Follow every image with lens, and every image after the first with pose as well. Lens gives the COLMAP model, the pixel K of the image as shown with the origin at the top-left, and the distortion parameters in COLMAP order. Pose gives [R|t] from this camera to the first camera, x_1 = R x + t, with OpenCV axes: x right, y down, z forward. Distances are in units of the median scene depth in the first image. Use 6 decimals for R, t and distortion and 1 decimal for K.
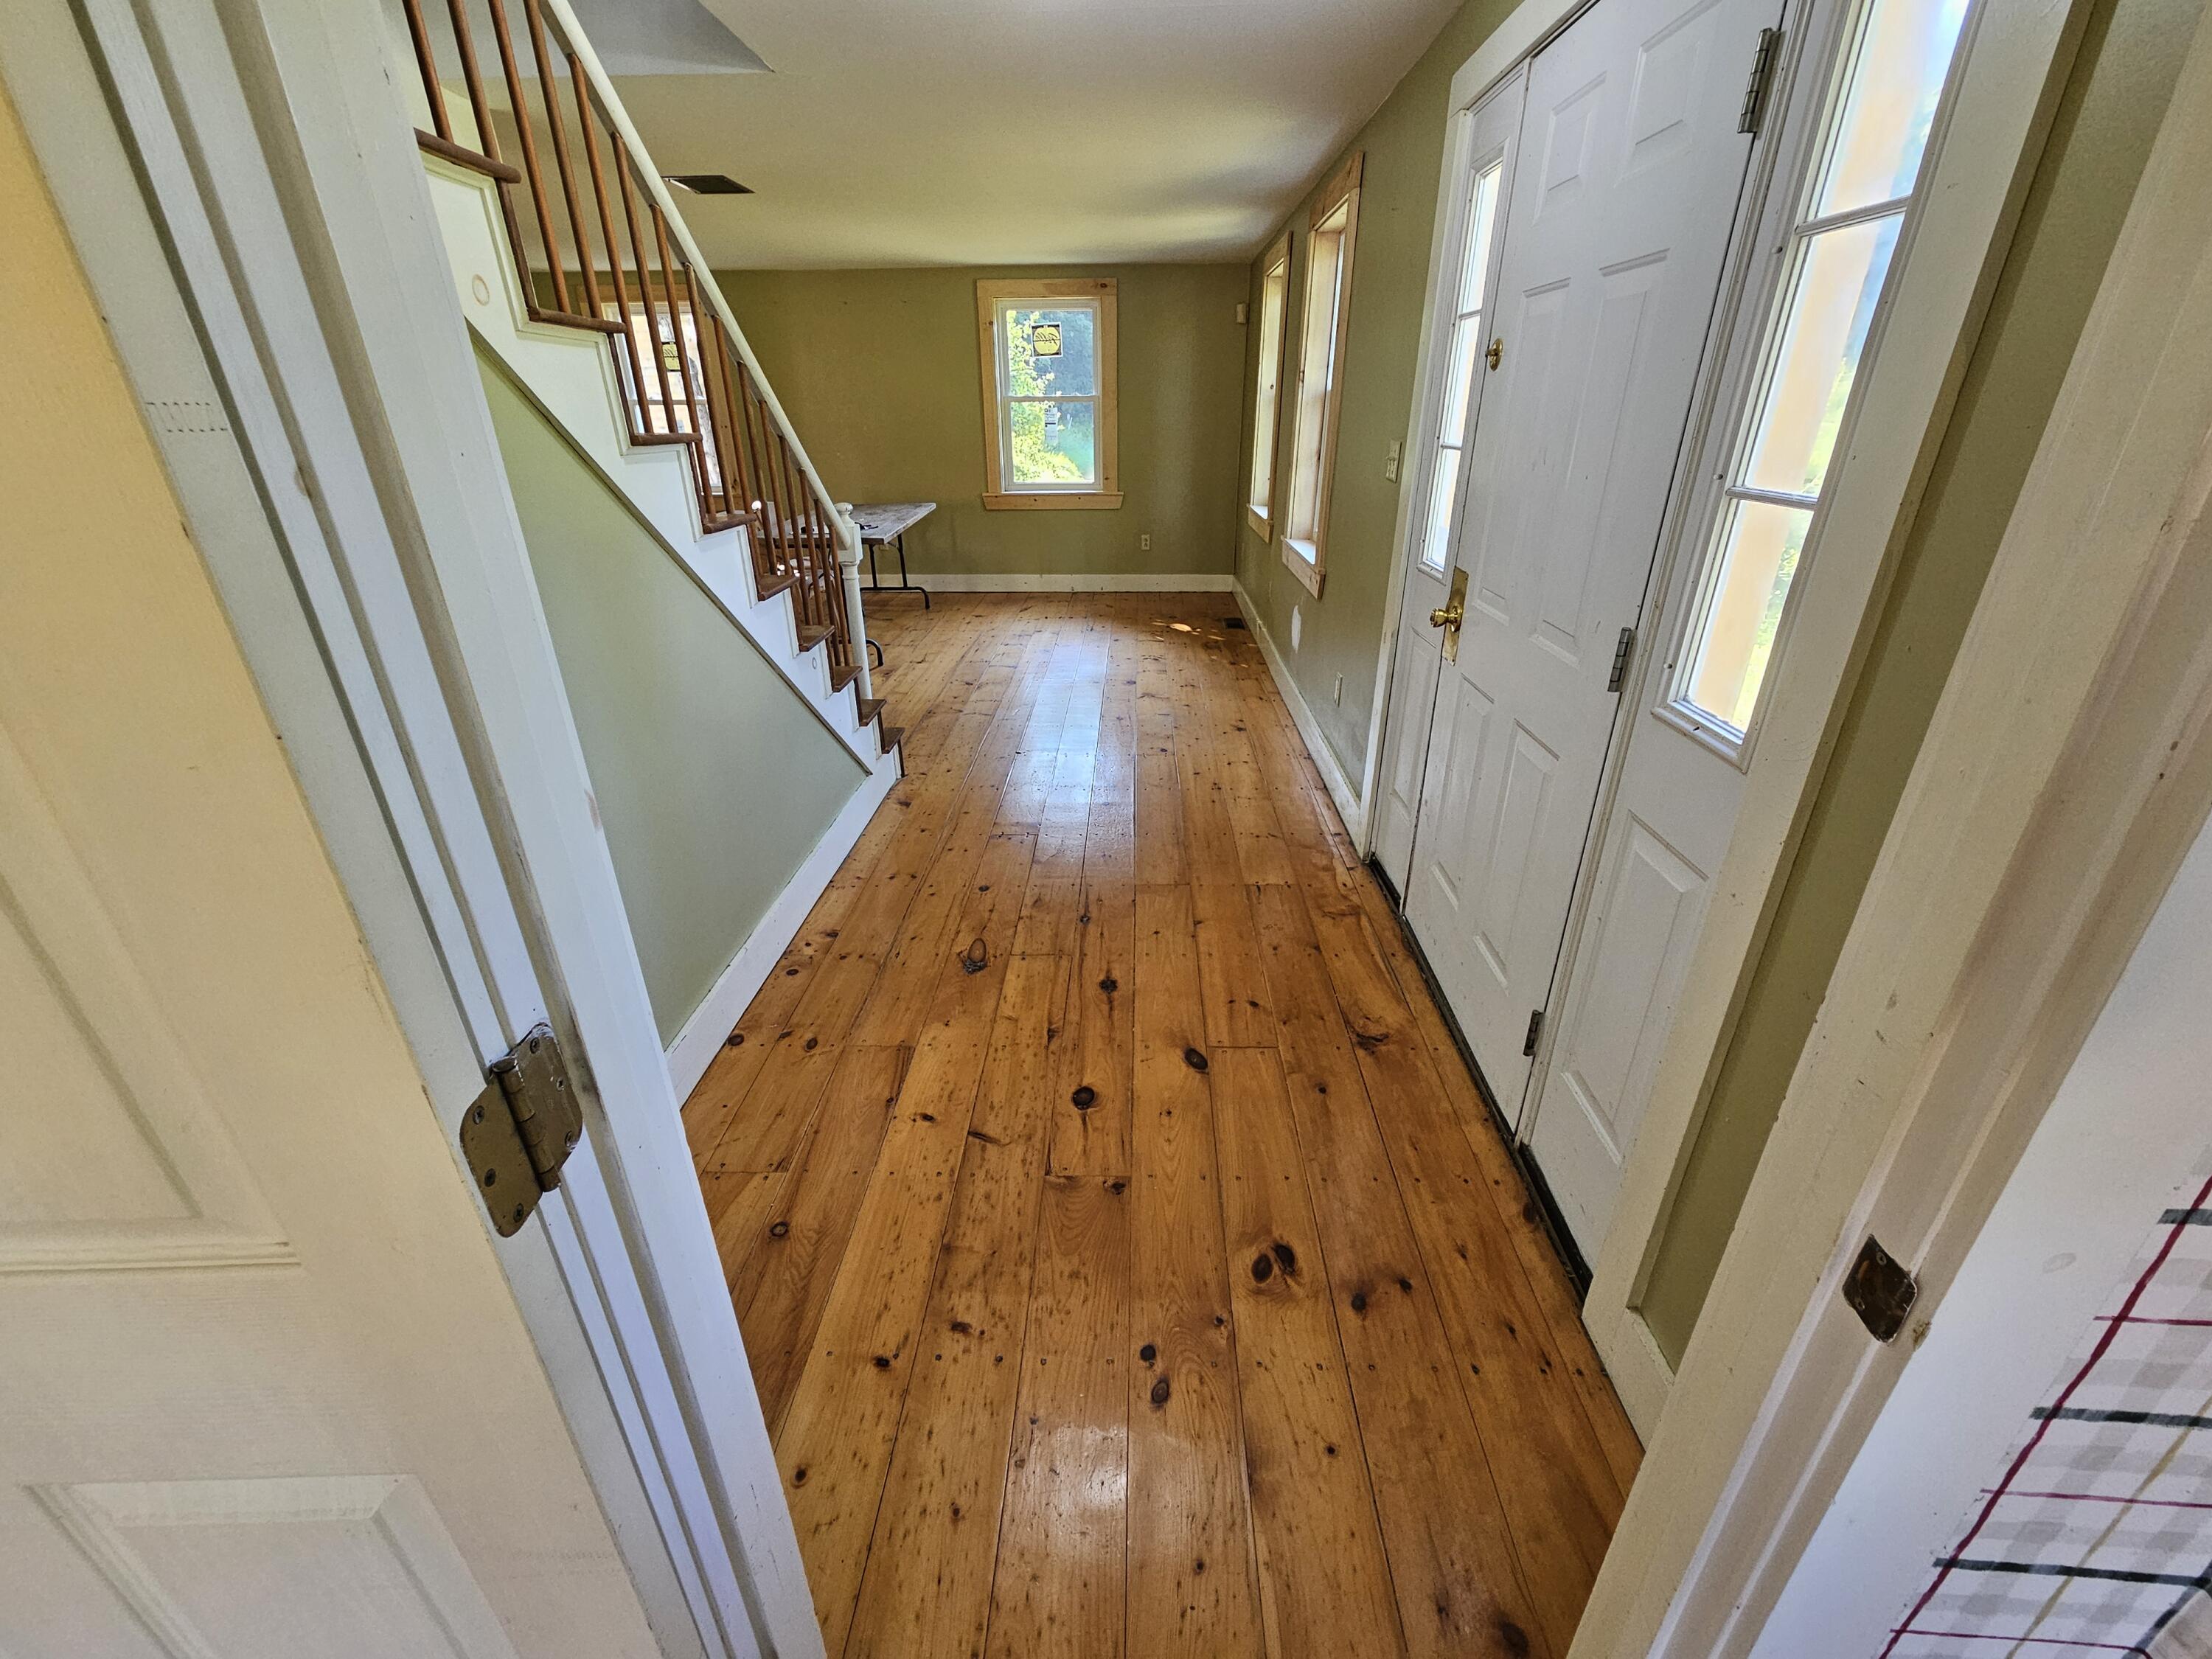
lens RADIAL K [[910.3, 0, 1106.0], [0, 910.3, 829.5], [0, 0, 1]] dist [0.002121, -0.000327]
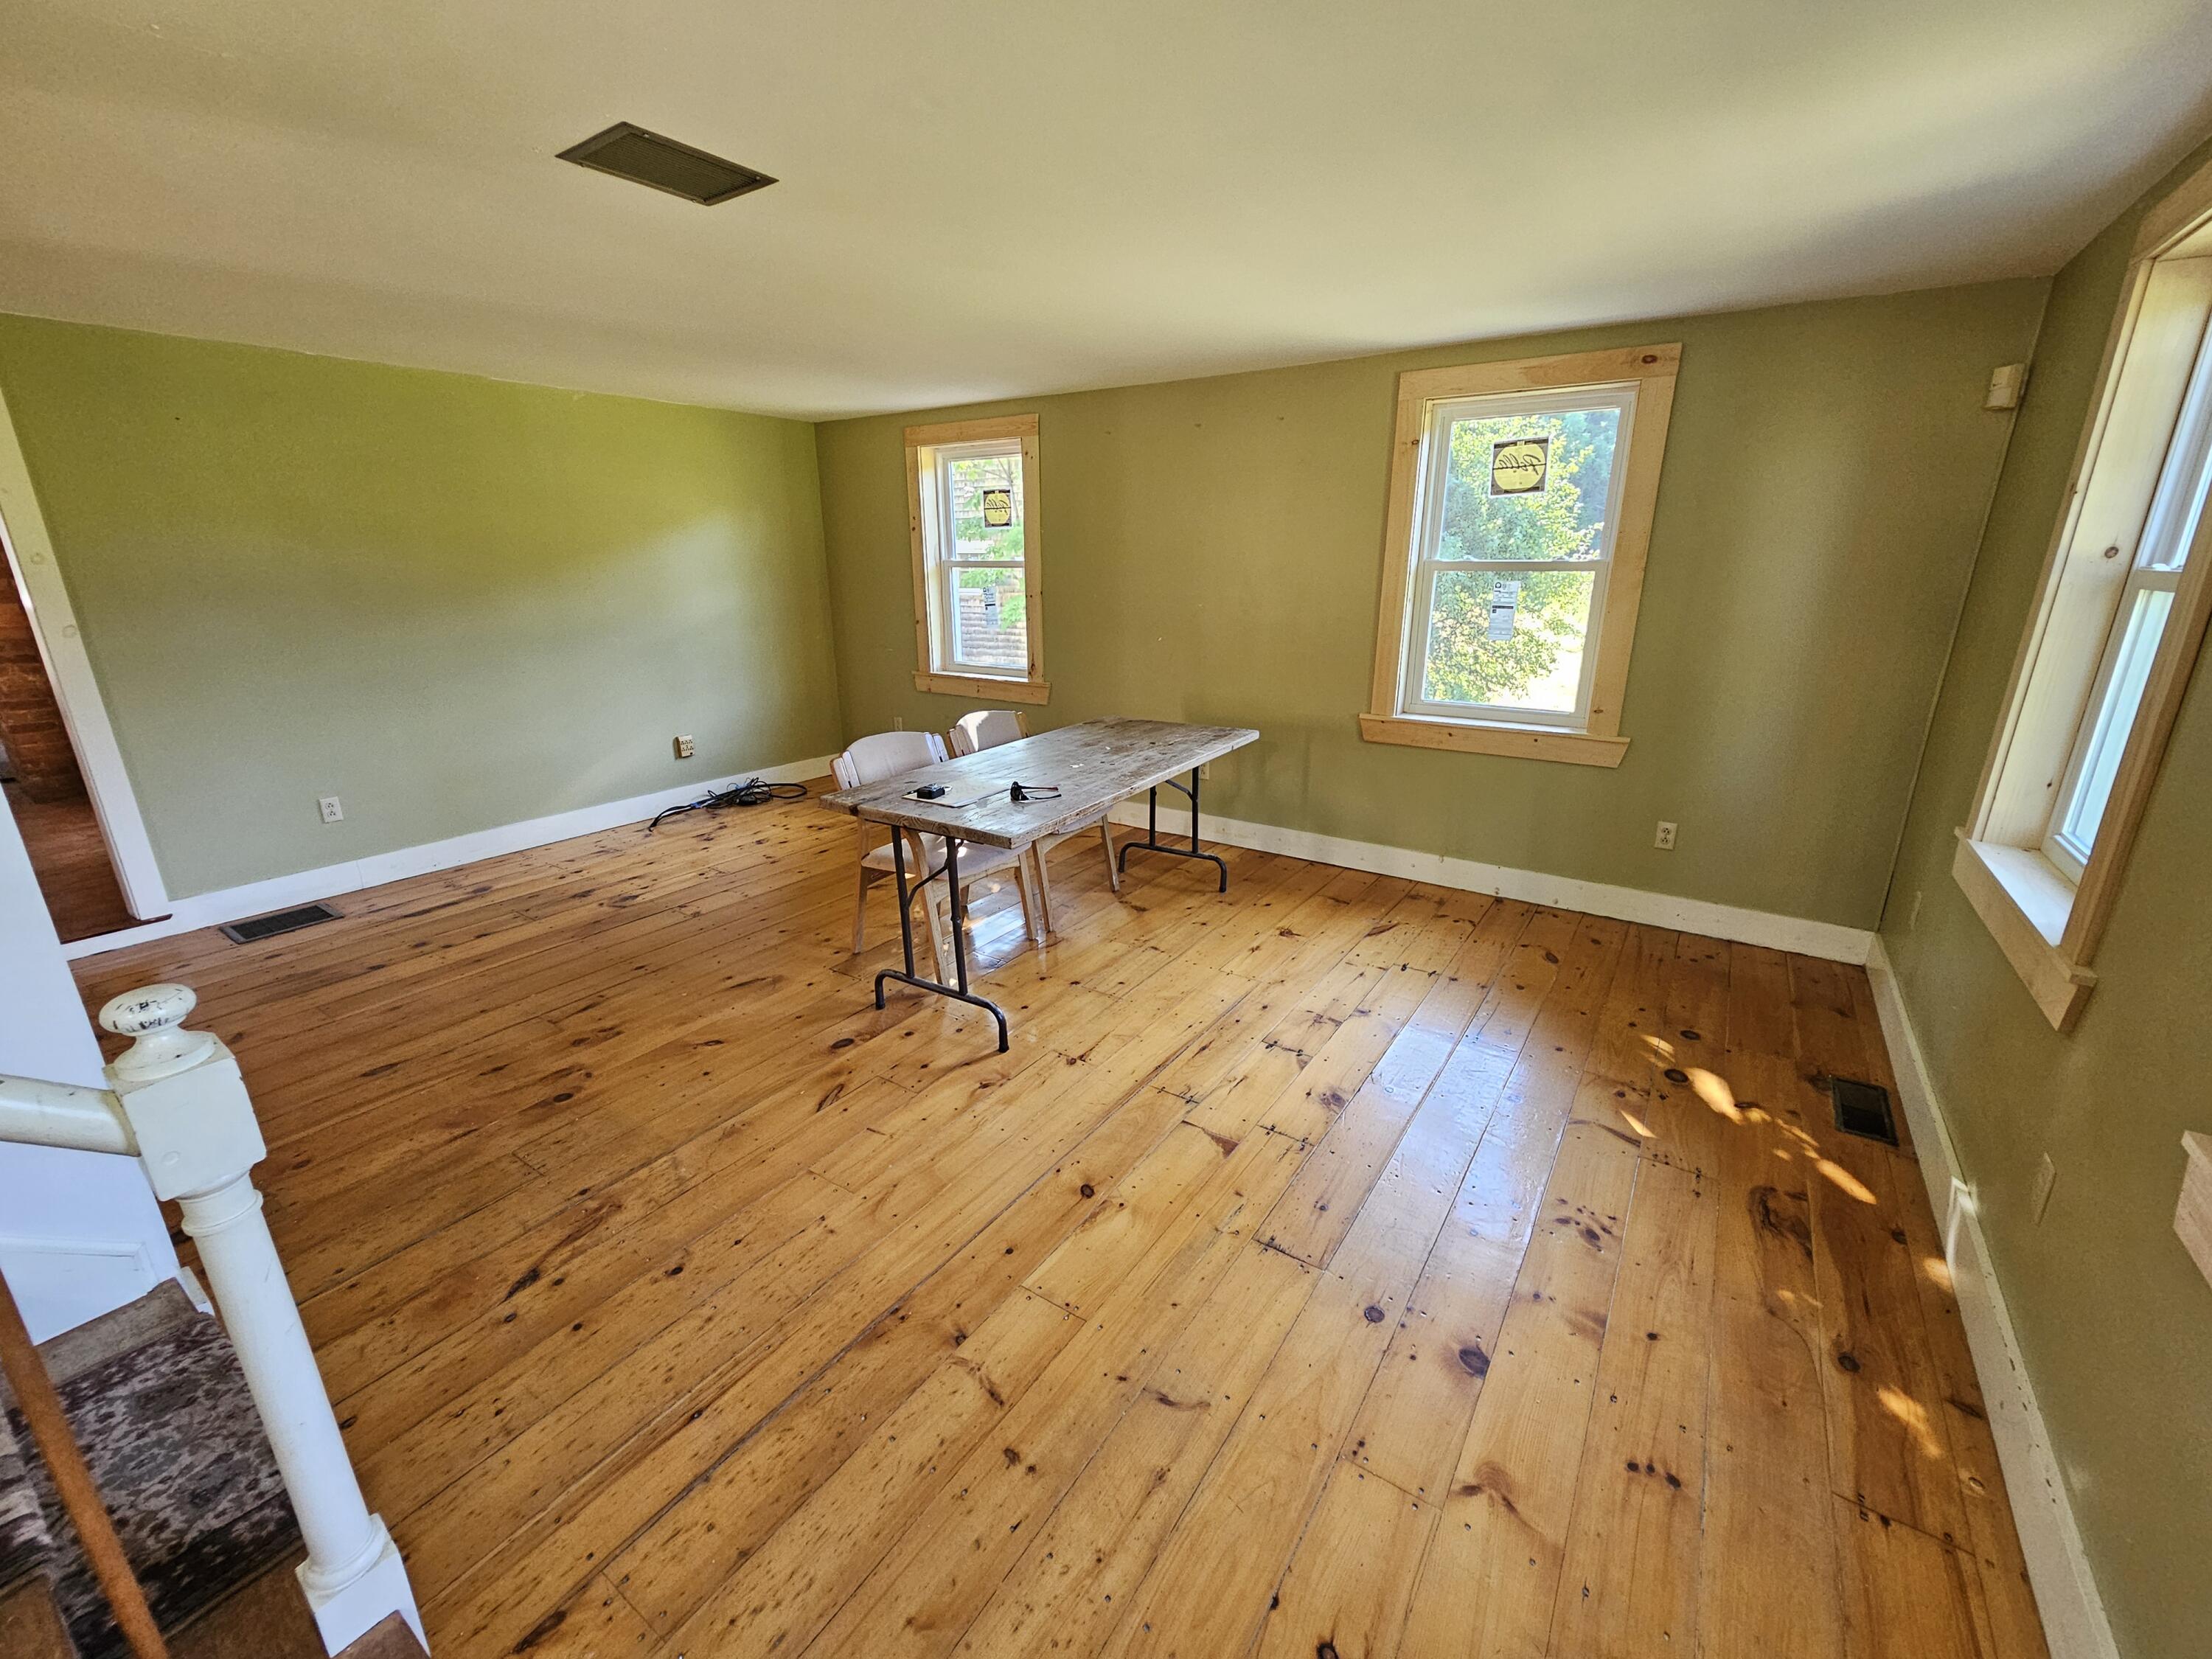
lens RADIAL K [[910.3, 0, 1106.0], [0, 910.3, 829.5], [0, 0, 1]] dist [0.002121, -0.000327]
pose [[0.845827, 0.160813, -0.508641, 0.041836], [-0.230282, 0.970135, -0.076219, -0.232271], [0.481193, 0.181599, 0.857598, 0.462883]]
